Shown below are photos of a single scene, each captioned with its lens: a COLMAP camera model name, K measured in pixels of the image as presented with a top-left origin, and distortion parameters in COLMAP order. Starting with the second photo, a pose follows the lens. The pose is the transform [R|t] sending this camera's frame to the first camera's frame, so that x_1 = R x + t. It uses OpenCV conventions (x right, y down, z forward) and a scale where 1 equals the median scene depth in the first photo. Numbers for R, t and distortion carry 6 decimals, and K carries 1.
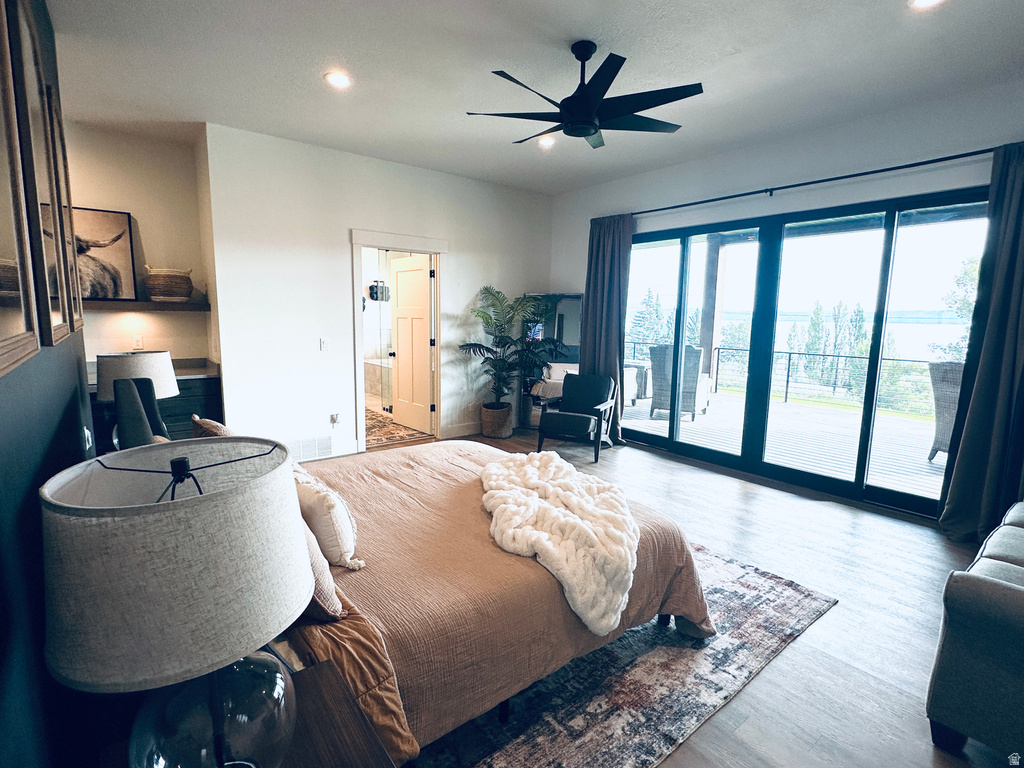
lens RADIAL K [[504.2, 0, 510.7], [0, 504.2, 385.7], [0, 0, 1]] dist [-0.001407, -0.000602]
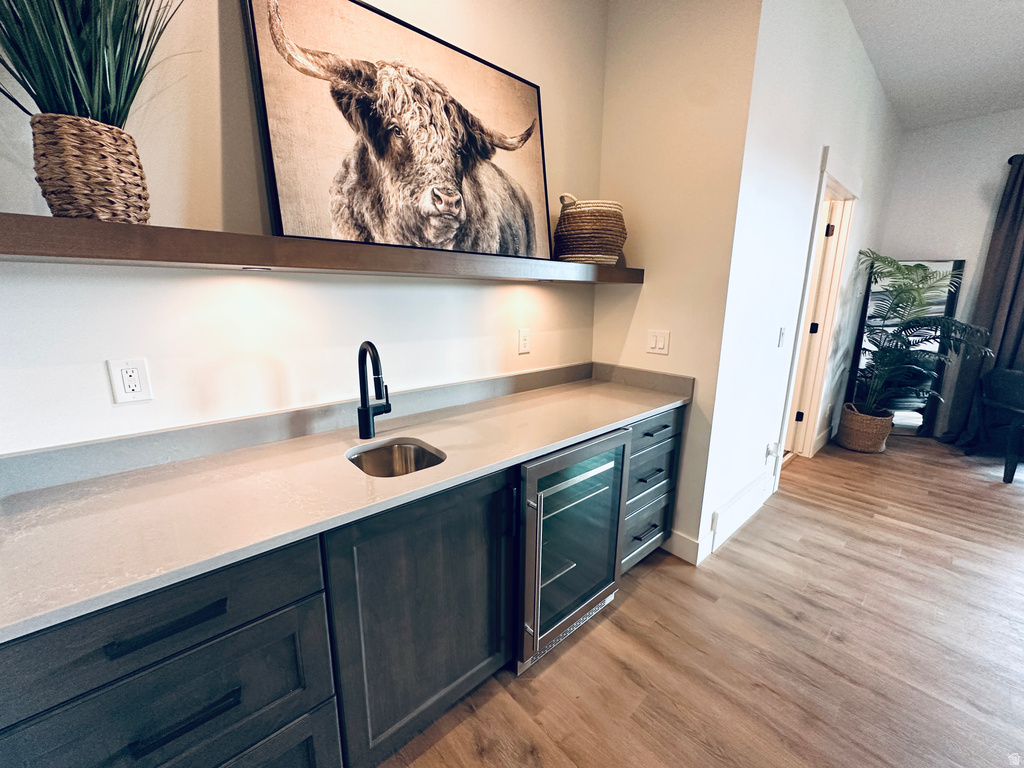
lens RADIAL K [[408.6, 0, 511.9], [0, 408.6, 385.2], [0, 0, 1]] dist [-0.002110, -0.000027]
pose [[0.998090, -0.022216, 0.057645, -0.840801], [0.017894, 0.997065, 0.074434, -0.075925], [-0.059129, -0.073260, 0.995559, 0.587420]]
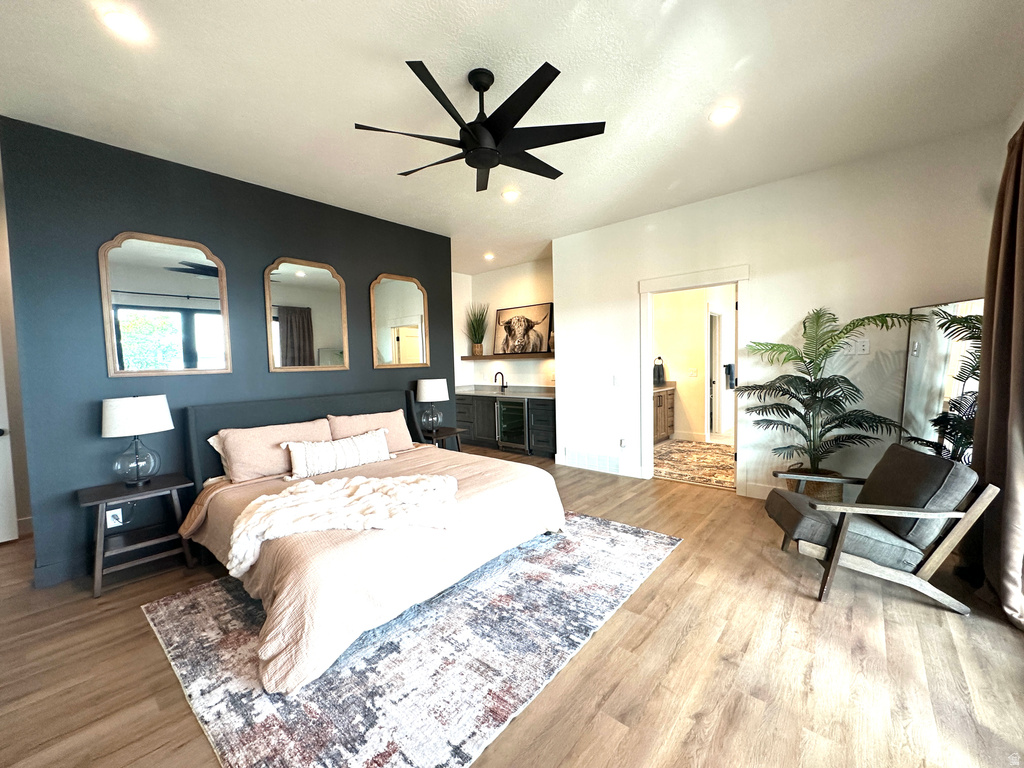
lens RADIAL K [[408.6, 0, 512.9], [0, 408.6, 381.3], [0, 0, 1]] dist [-0.002110, -0.000027]
pose [[0.188243, 0.025550, -0.981790, 0.637541], [-0.107730, 0.994167, 0.005217, -0.066462], [0.976196, 0.104786, 0.189897, 0.650309]]
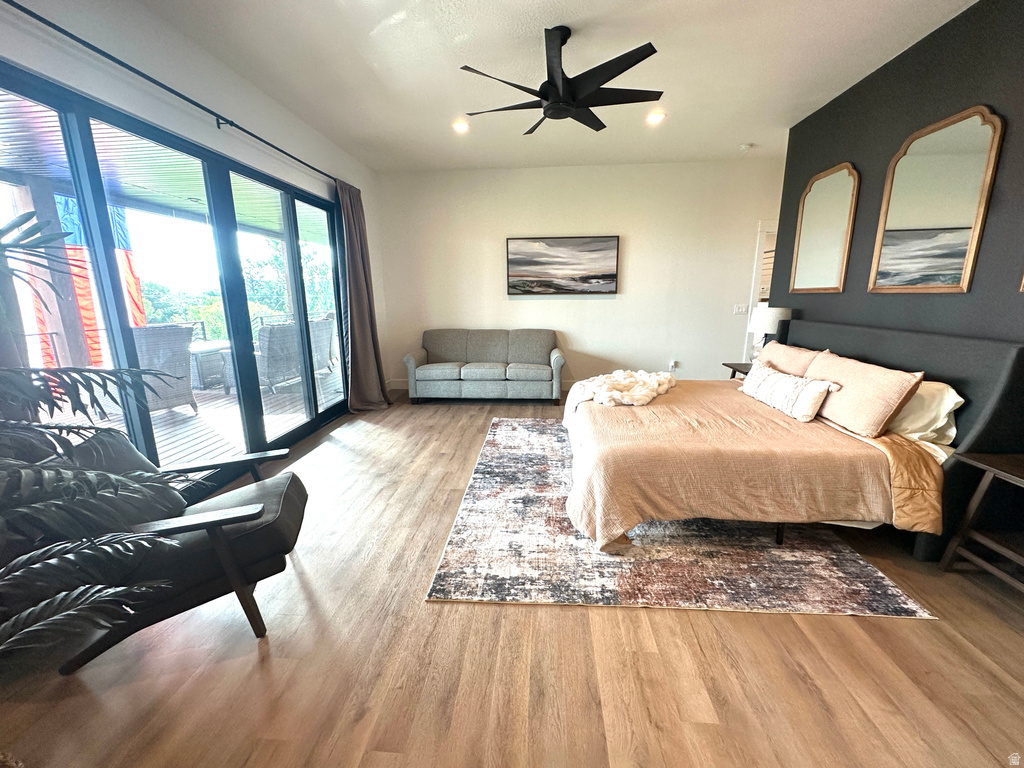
lens RADIAL K [[408.6, 0, 511.5], [0, 408.6, 384.1], [0, 0, 1]] dist [-0.002110, -0.000027]
pose [[-0.734188, -0.155966, 0.660789, -0.371848], [0.092015, 0.941421, 0.324439, -0.170127], [-0.672682, 0.299002, -0.676829, 1.304896]]
